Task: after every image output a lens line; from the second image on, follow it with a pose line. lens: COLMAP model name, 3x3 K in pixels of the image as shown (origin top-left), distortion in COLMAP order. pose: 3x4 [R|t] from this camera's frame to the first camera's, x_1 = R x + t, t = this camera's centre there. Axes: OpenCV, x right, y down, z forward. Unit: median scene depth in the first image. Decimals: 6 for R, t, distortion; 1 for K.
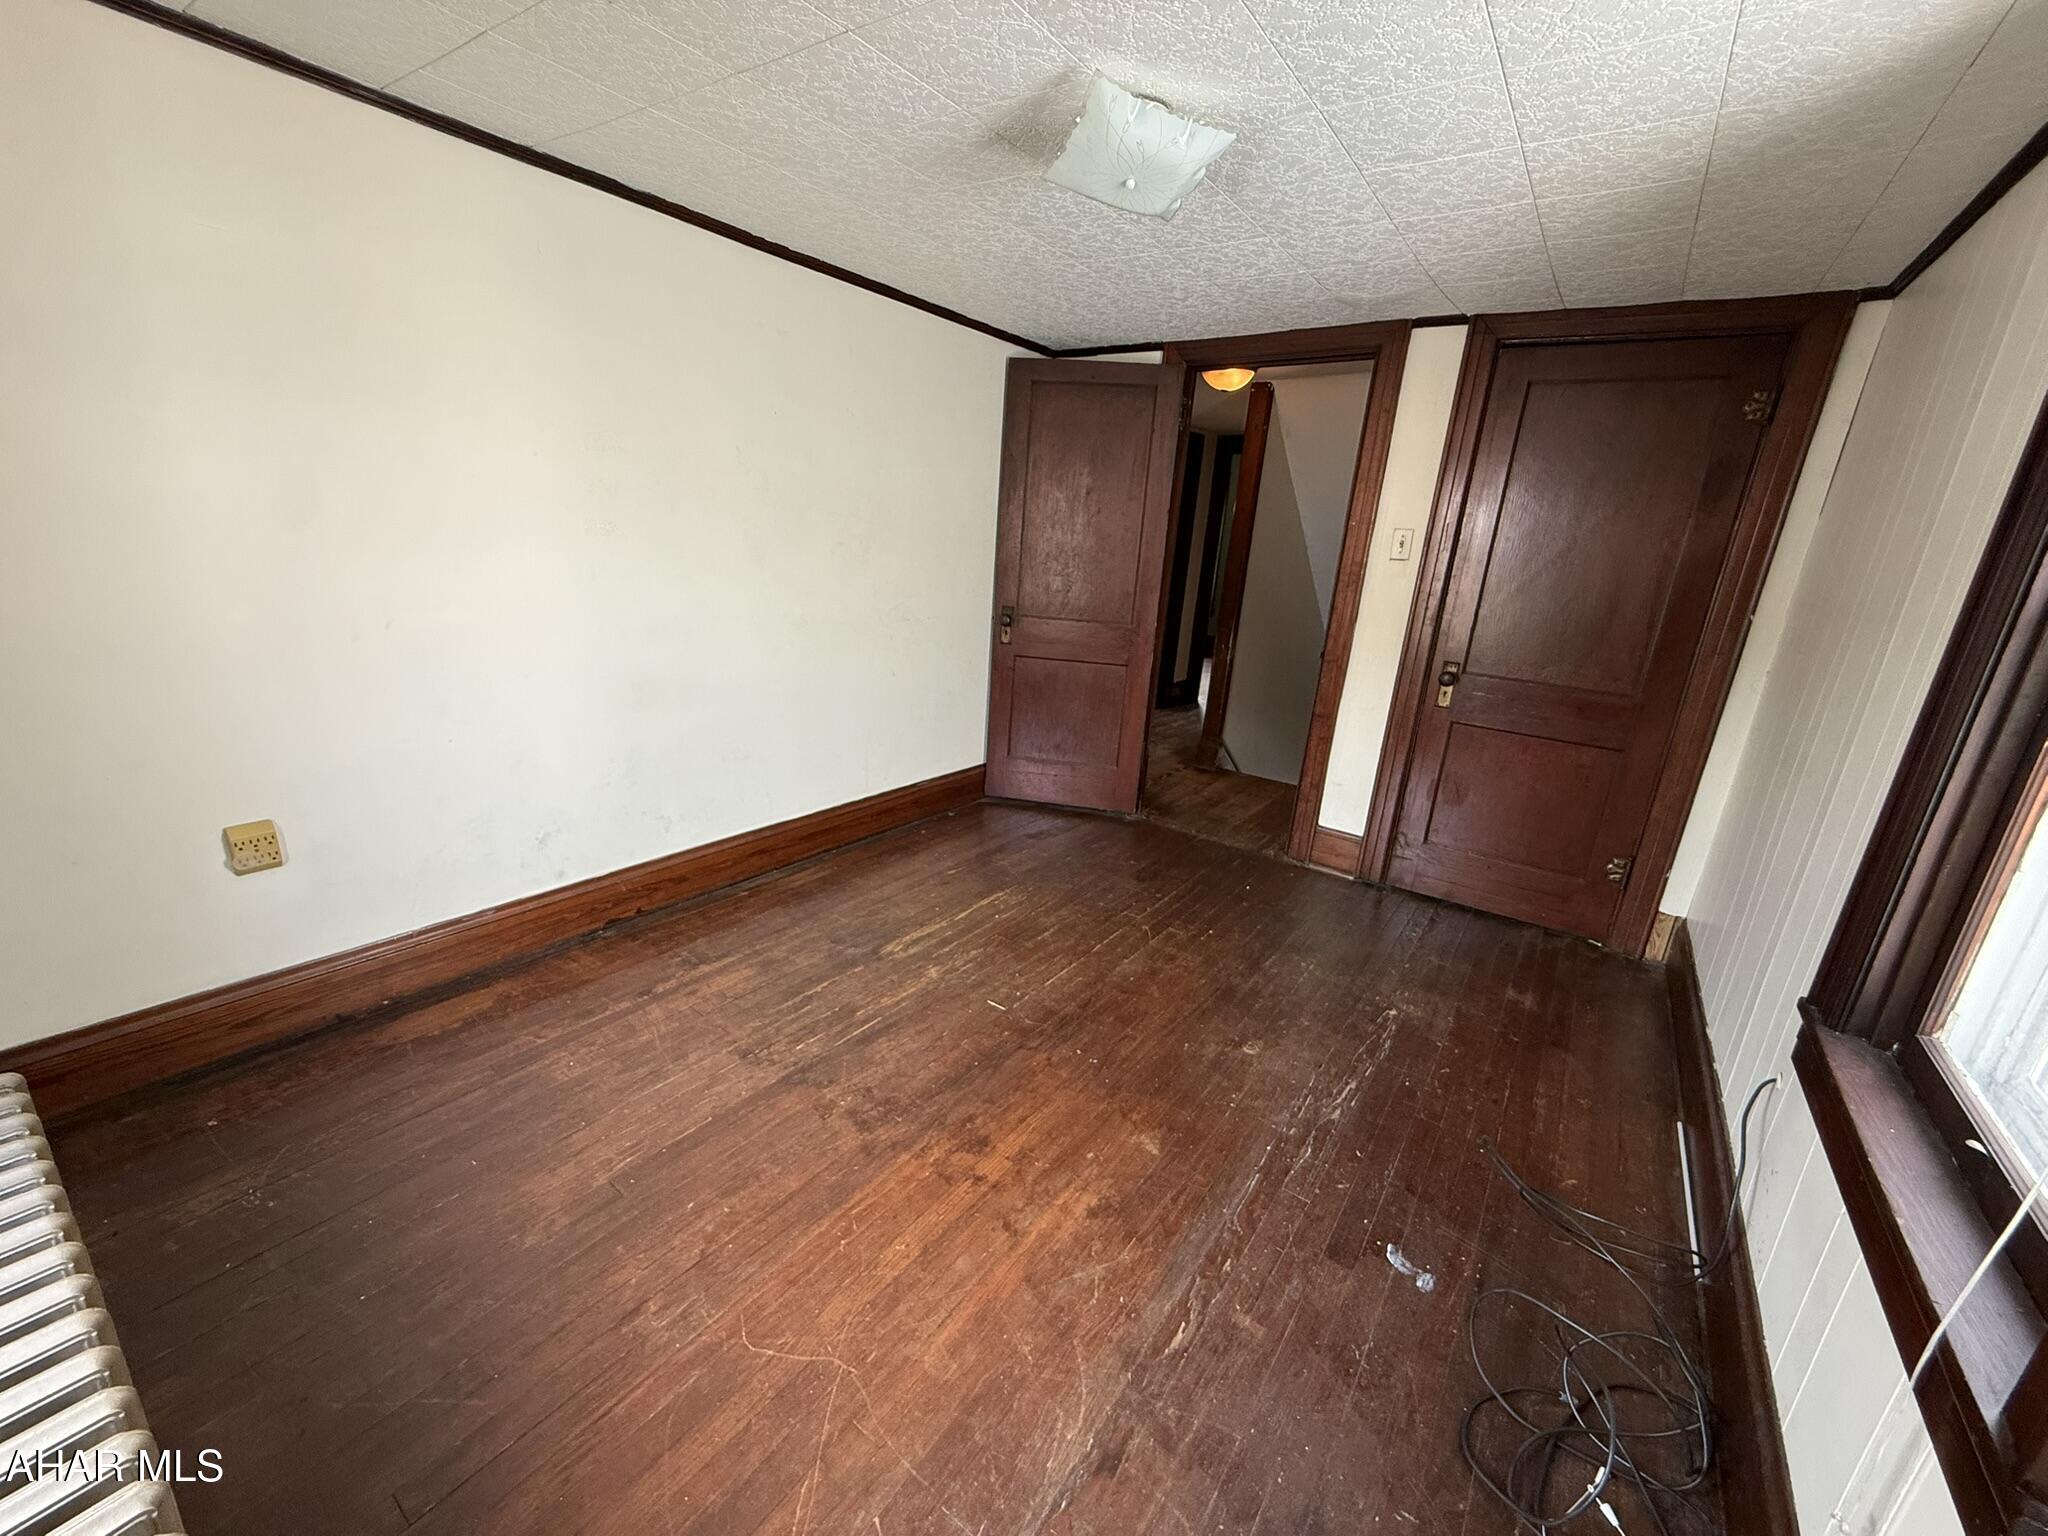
lens RADIAL K [[819.4, 0, 1023.8], [0, 819.4, 766.5], [0, 0, 1]] dist [0.000855, -0.000441]
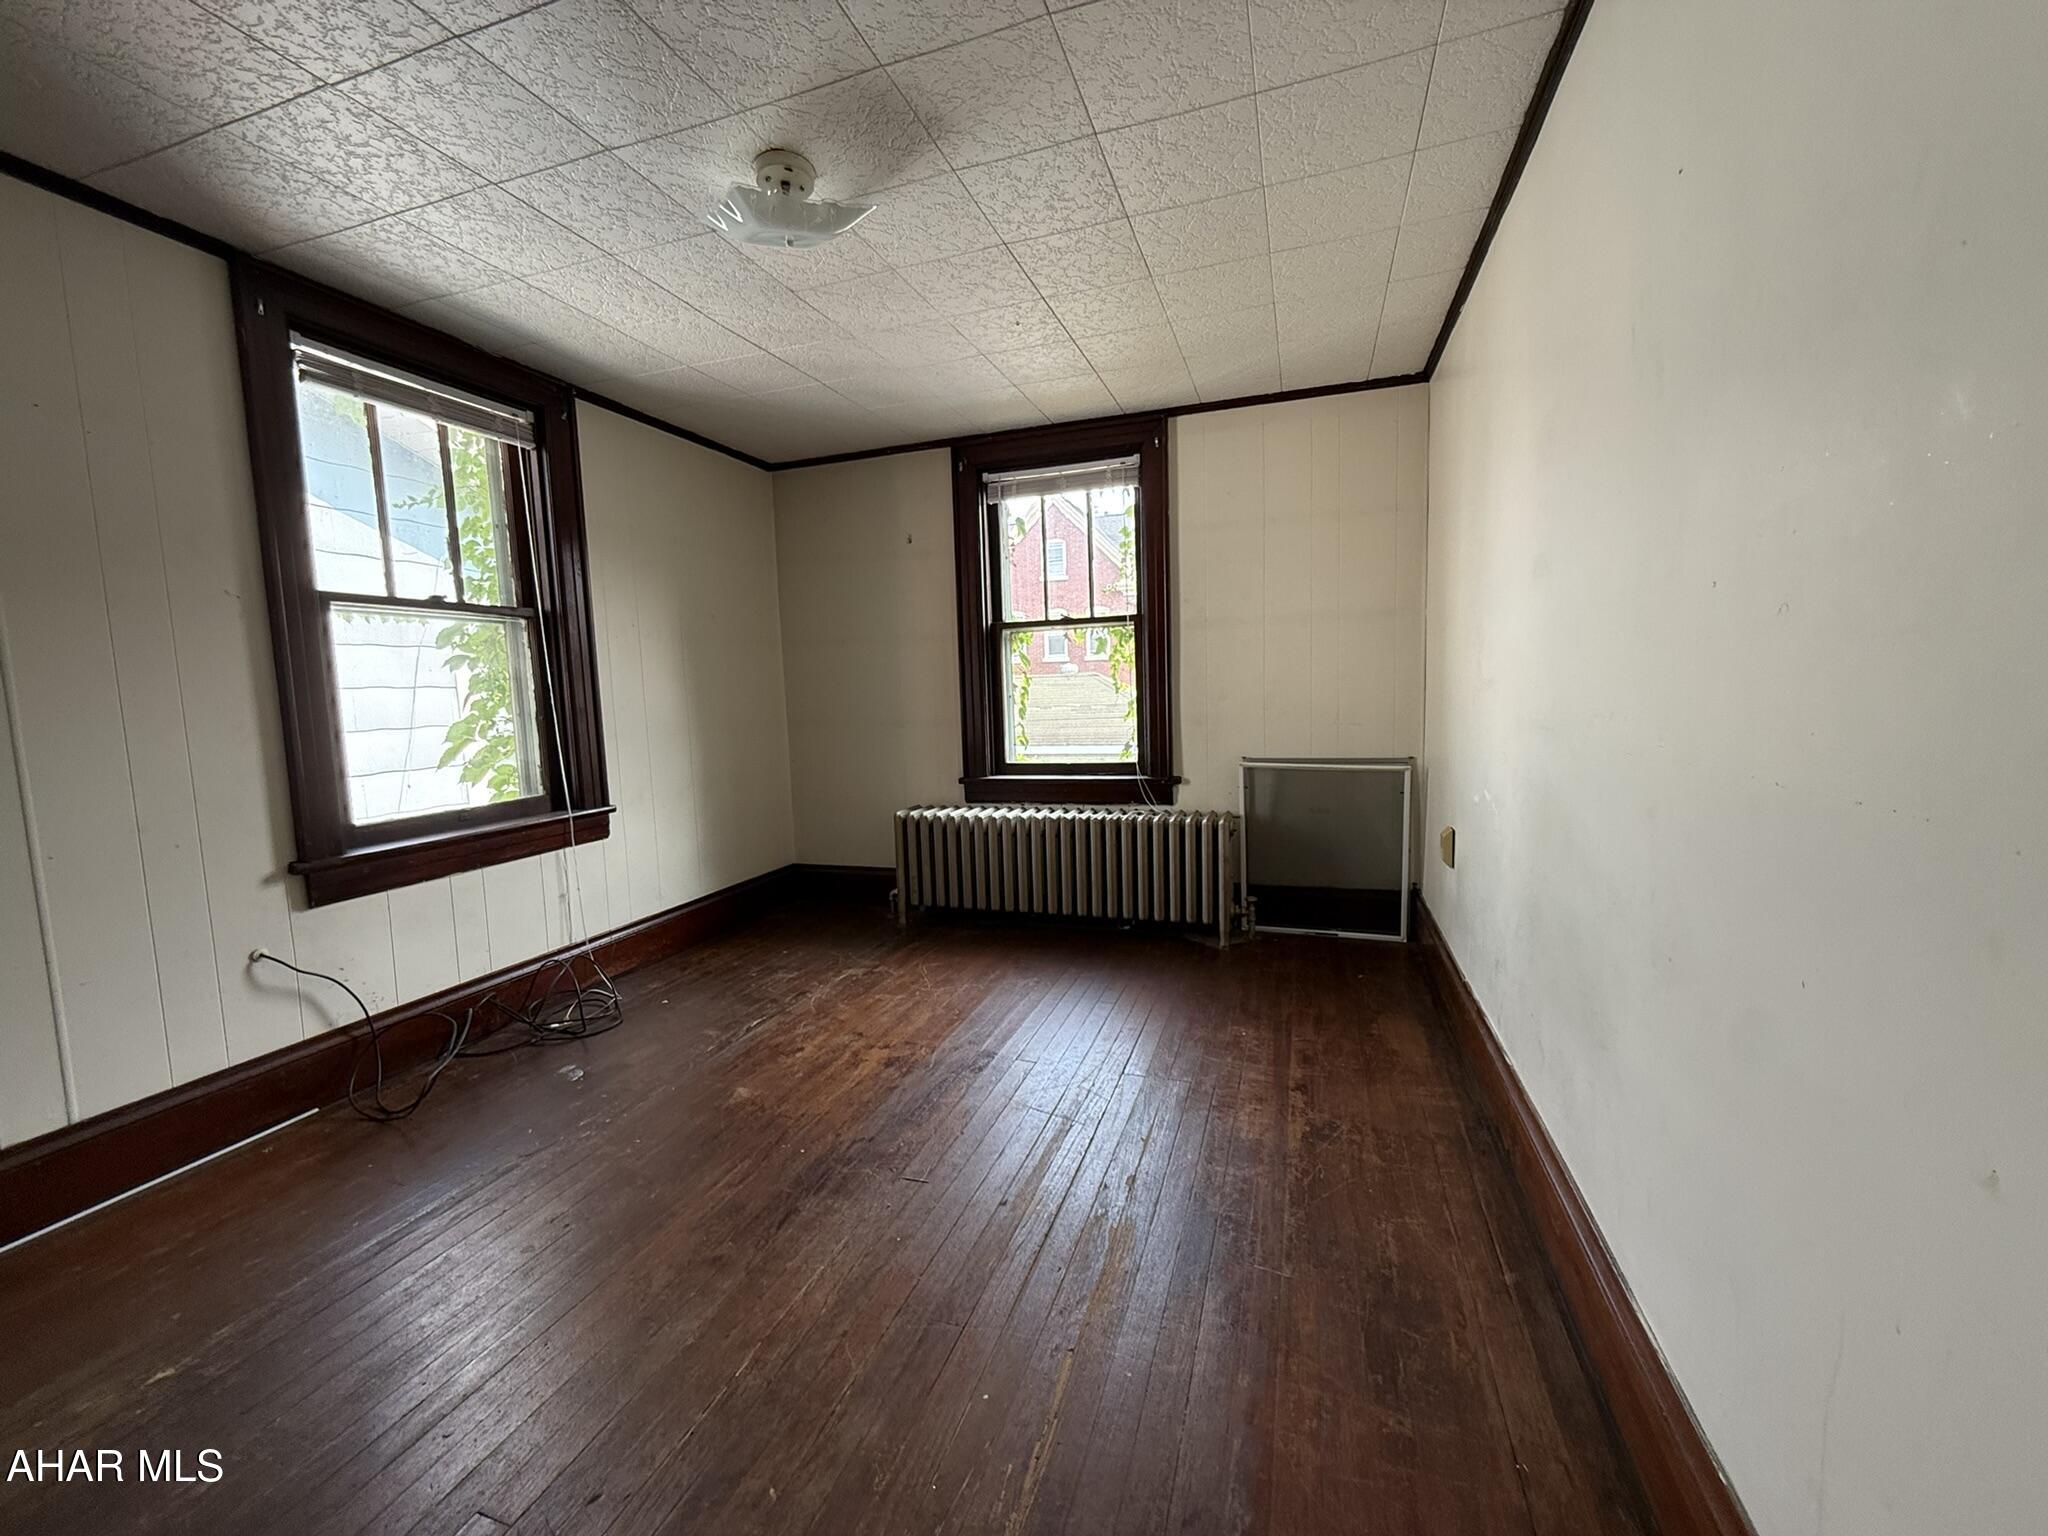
lens RADIAL K [[819.4, 0, 1023.4], [0, 819.4, 766.1], [0, 0, 1]] dist [0.000855, -0.000441]
pose [[-0.959250, -0.011563, -0.282321, 0.118845], [-0.114799, 0.928930, 0.352010, -0.454309], [0.258186, 0.370076, -0.892404, 2.170213]]
